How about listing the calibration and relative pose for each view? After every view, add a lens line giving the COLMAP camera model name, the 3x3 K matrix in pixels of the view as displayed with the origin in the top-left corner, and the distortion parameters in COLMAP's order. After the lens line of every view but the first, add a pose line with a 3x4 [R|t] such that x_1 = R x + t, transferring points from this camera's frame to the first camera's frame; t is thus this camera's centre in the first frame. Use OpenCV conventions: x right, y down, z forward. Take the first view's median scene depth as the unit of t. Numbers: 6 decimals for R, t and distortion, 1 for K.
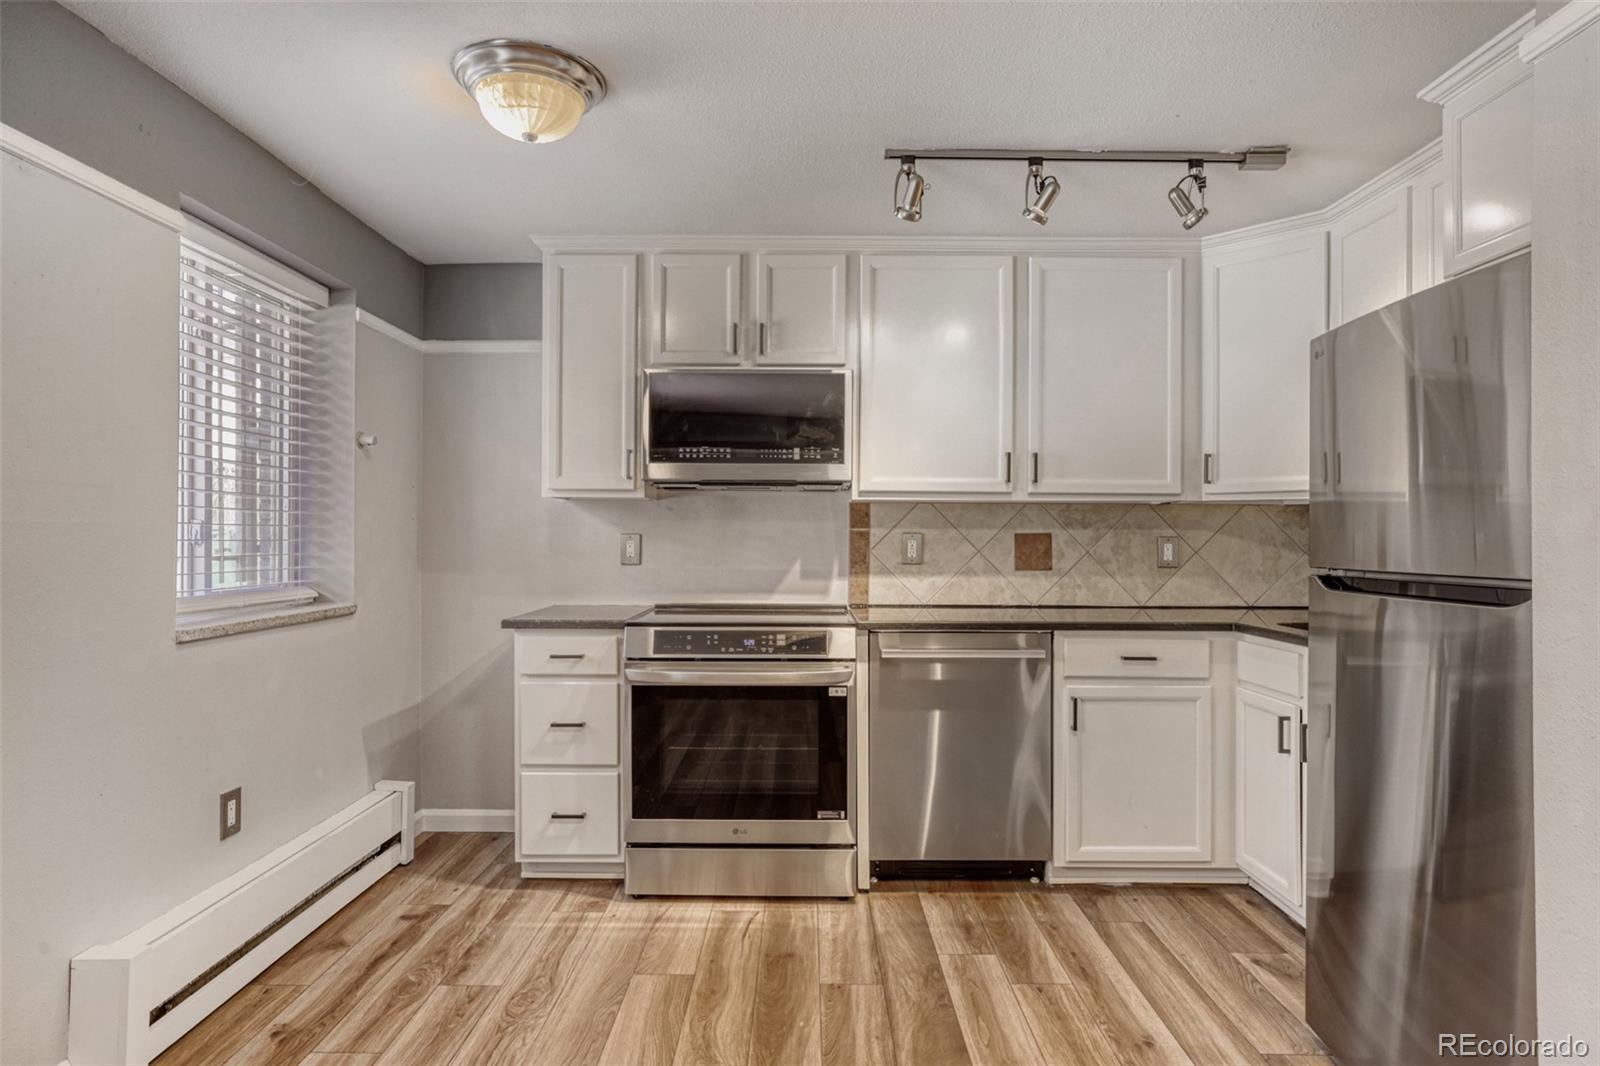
lens RADIAL K [[939.6, 0, 813.8], [0, 939.6, 536.9], [0, 0, 1]] dist [-0.011410, 0.002929]
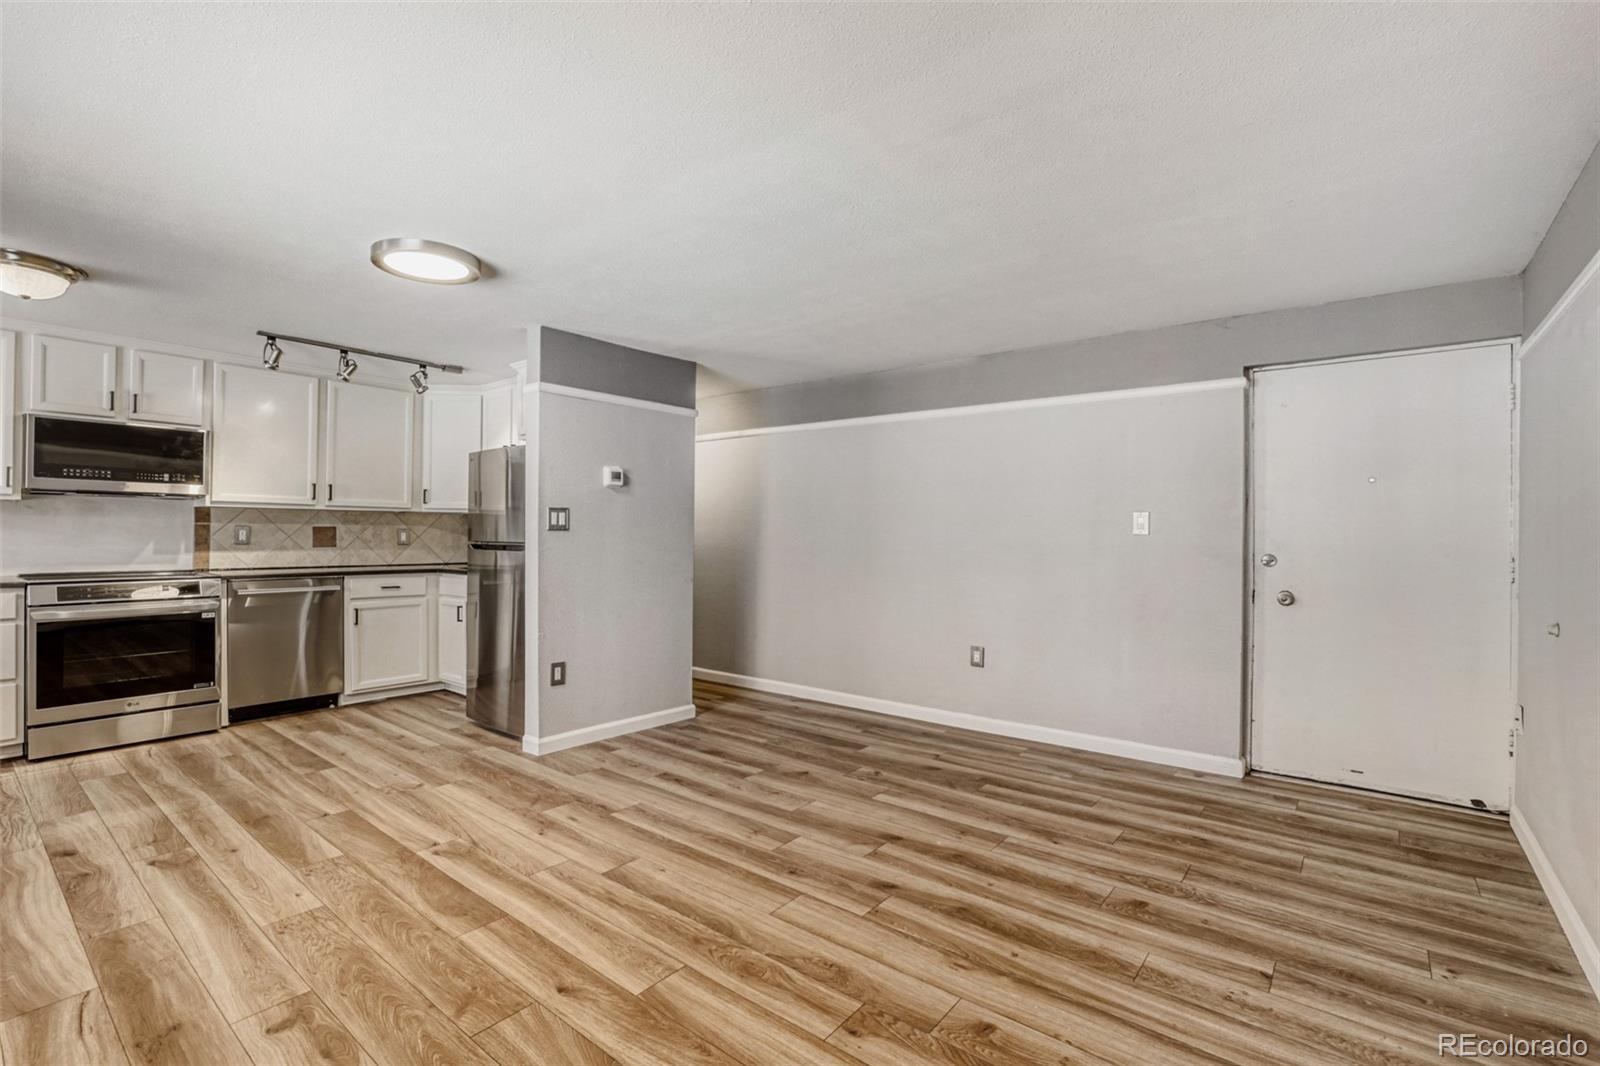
lens RADIAL K [[694.9, 0, 802.2], [0, 694.9, 531.8], [0, 0, 1]] dist [-0.018768, 0.005482]
pose [[0.615369, 0.004139, 0.788228, -0.283972], [-0.005552, 0.999984, -0.000917, 0.002346], [-0.788220, -0.003812, 0.615382, -0.625935]]
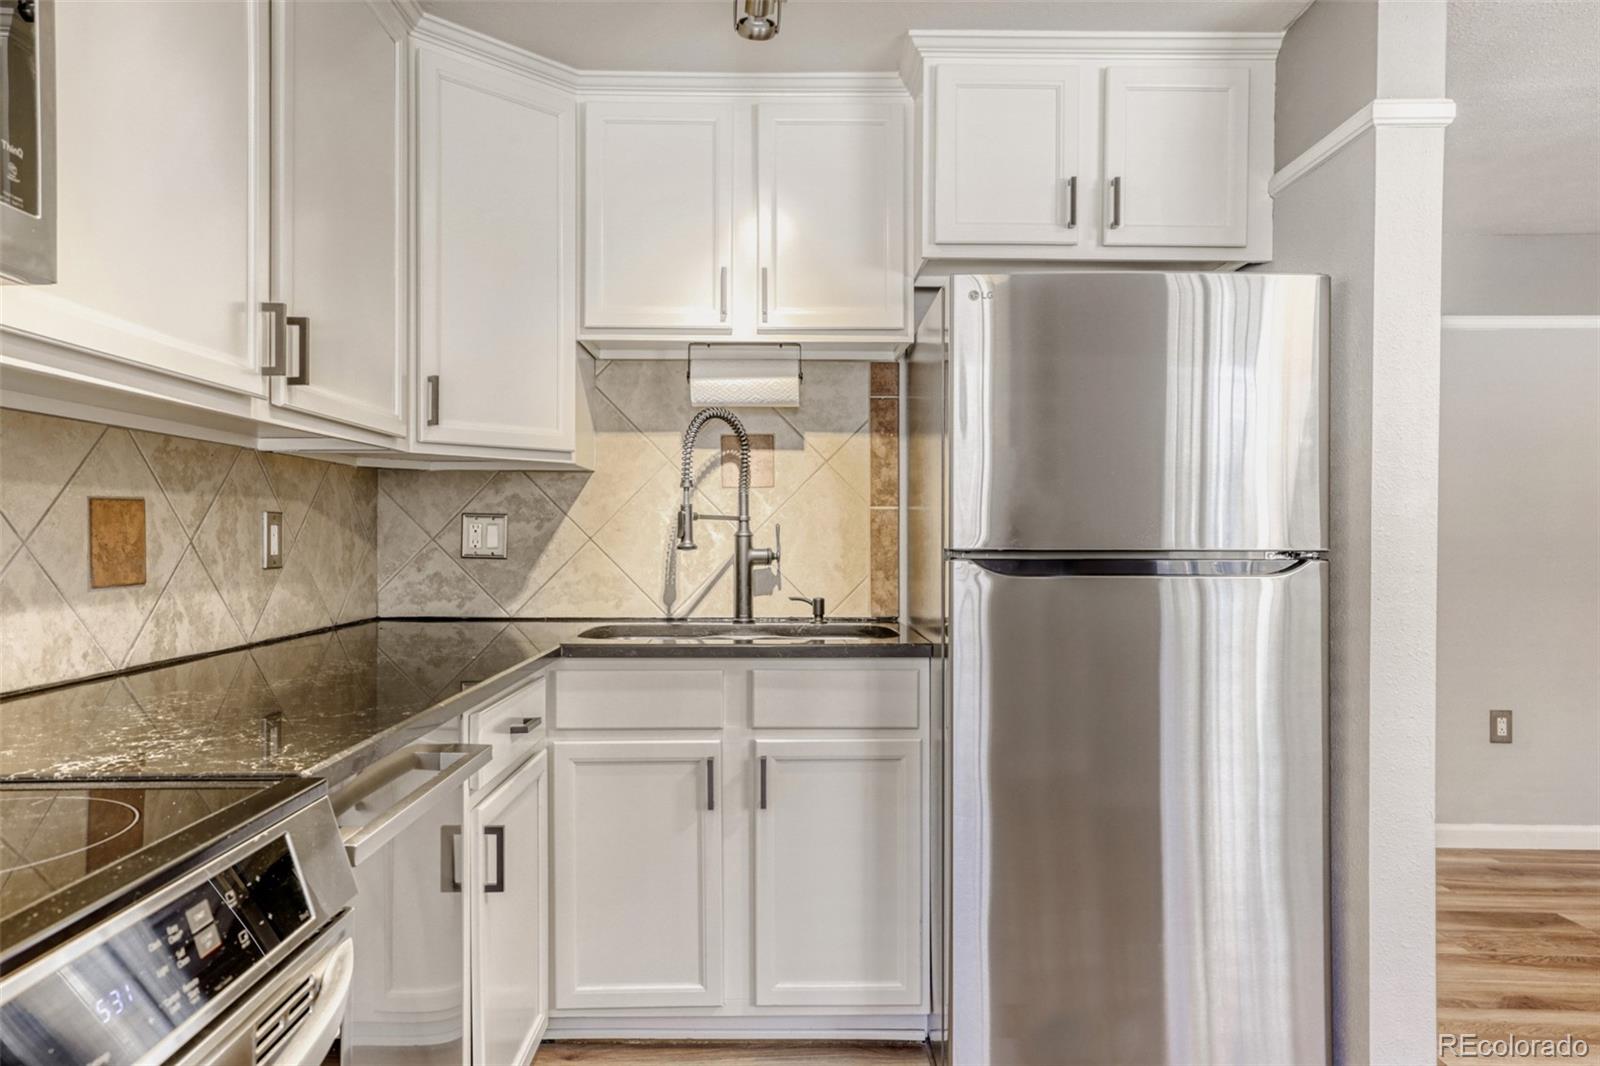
lens RADIAL K [[1050.3, 0, 805.1], [0, 1050.3, 537.6], [0, 0, 1]] dist [-0.014781, 0.006227]
pose [[-0.006782, -0.005742, 0.999961, -0.267328], [-0.004273, 0.999975, 0.005713, 0.011017], [-0.999968, -0.004234, -0.006806, 0.796832]]
